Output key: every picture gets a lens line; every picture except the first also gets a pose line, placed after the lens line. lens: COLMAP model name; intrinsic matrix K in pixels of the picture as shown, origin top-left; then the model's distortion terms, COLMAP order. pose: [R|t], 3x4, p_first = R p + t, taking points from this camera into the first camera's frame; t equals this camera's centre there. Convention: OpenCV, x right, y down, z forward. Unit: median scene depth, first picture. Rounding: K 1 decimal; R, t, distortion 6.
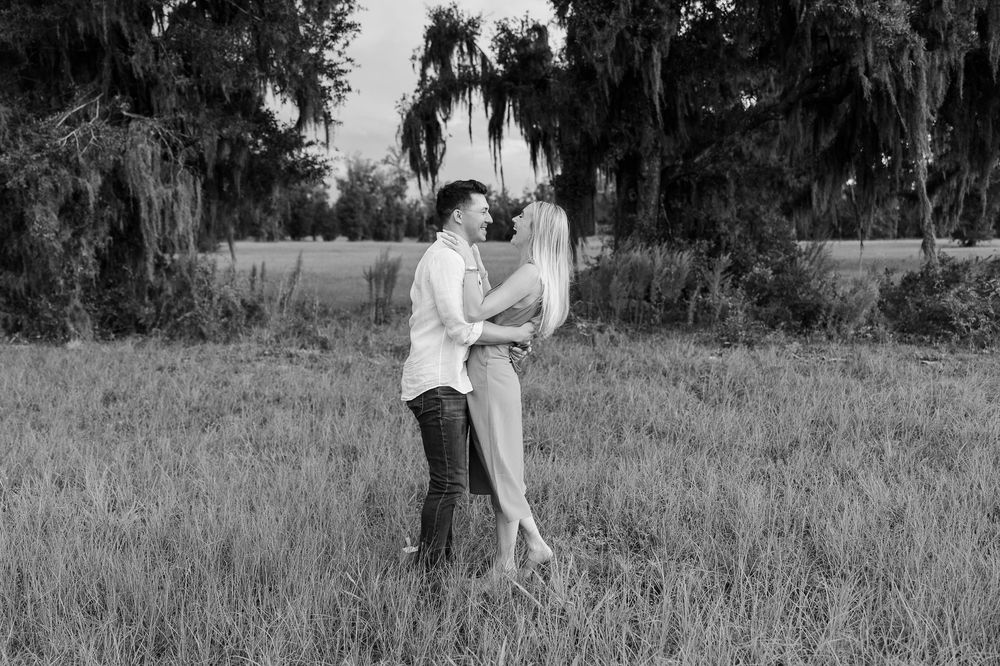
lens RADIAL K [[841.7, 0, 464.8], [0, 841.7, 299.3], [0, 0, 1]] dist [0.013470, -0.033415]
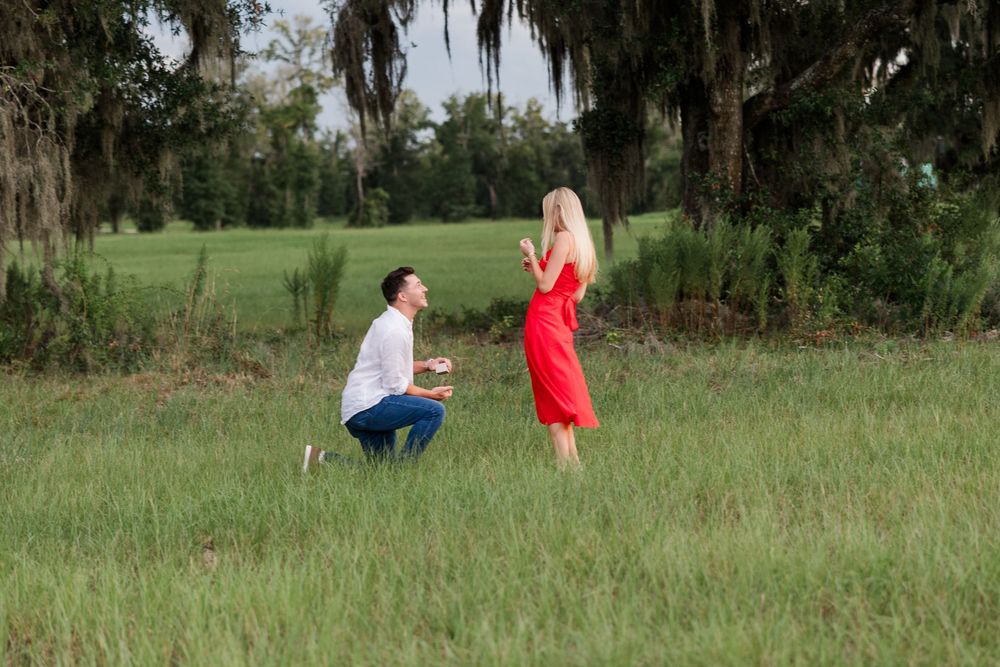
lens RADIAL K [[1789.8, 0, 470.7], [0, 1789.8, 320.3], [0, 0, 1]] dist [-0.029537, 0.000000]
pose [[0.999153, -0.037110, 0.017797, -0.006776], [0.037338, 0.999222, -0.012666, 0.024691], [-0.017313, 0.013320, 0.999761, -0.378461]]
